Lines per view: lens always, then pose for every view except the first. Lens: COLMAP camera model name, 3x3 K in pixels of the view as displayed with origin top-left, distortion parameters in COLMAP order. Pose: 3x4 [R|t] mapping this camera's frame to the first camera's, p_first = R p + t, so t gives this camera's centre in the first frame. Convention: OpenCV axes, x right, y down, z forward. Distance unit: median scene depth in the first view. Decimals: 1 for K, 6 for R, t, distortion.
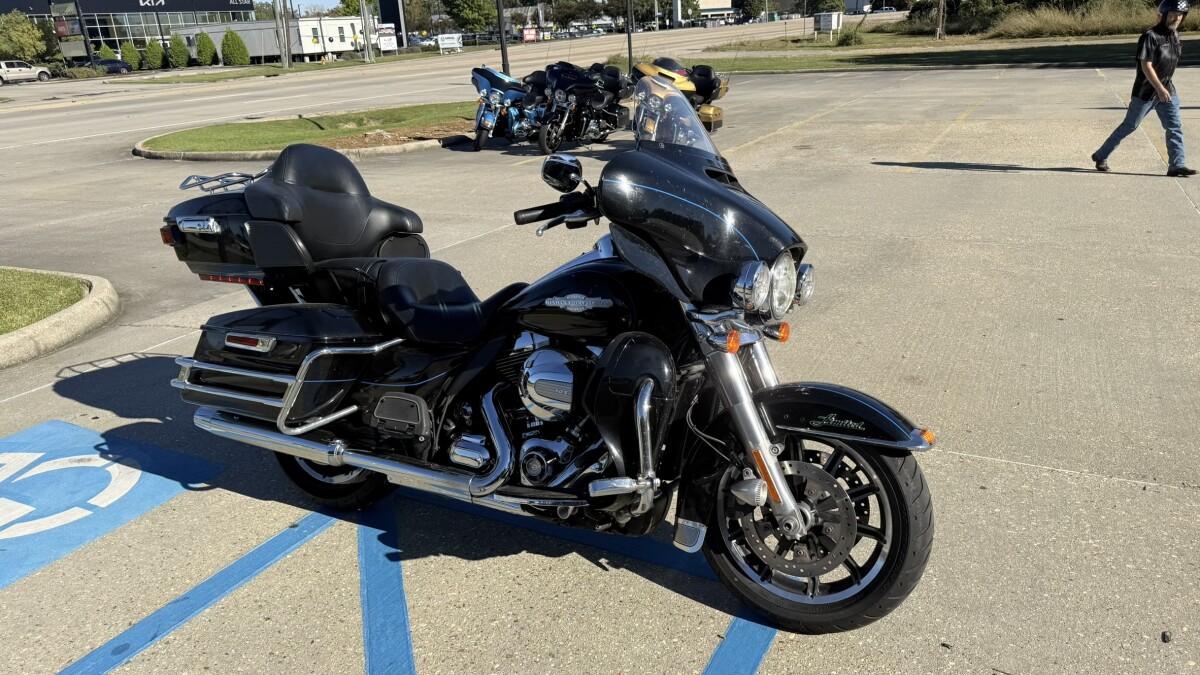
lens RADIAL K [[851.8, 0, 607.5], [0, 851.8, 339.8], [0, 0, 1]] dist [0.053276, -0.067254]
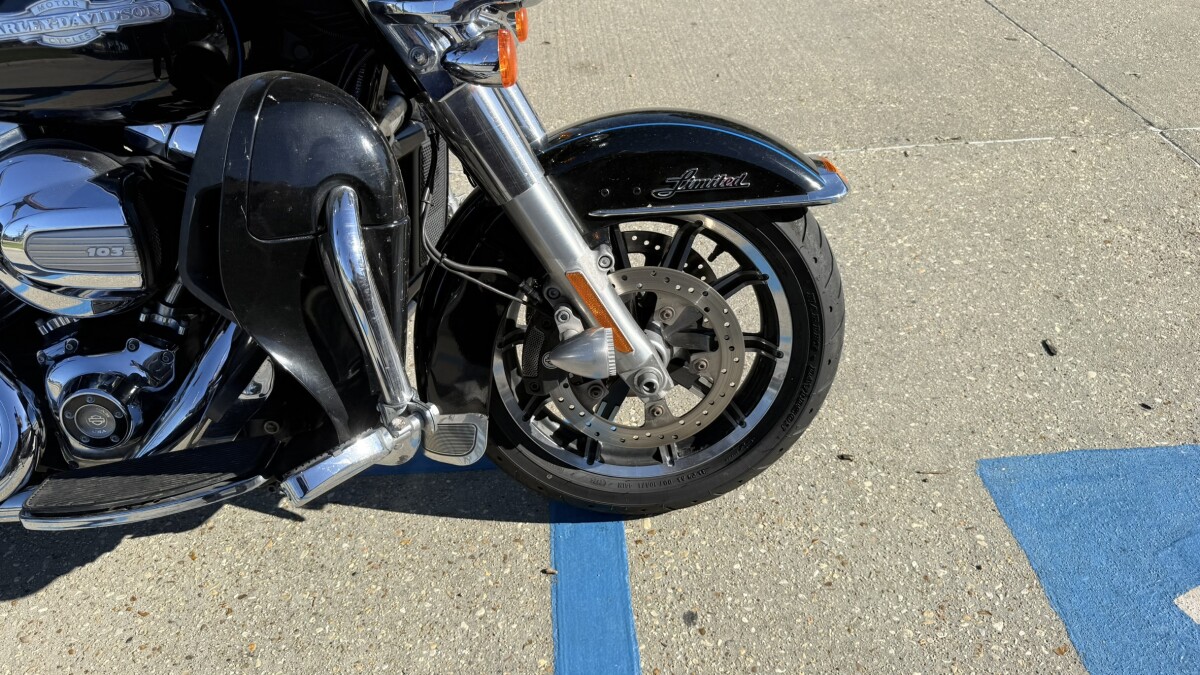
lens RADIAL K [[851.8, 0, 596.0], [0, 851.8, 335.0], [0, 0, 1]] dist [0.053276, -0.067254]
pose [[0.856111, -0.307373, 0.415447, -0.027900], [0.153446, 0.918830, 0.363600, -0.014265], [-0.493486, -0.247533, 0.833786, 0.400456]]
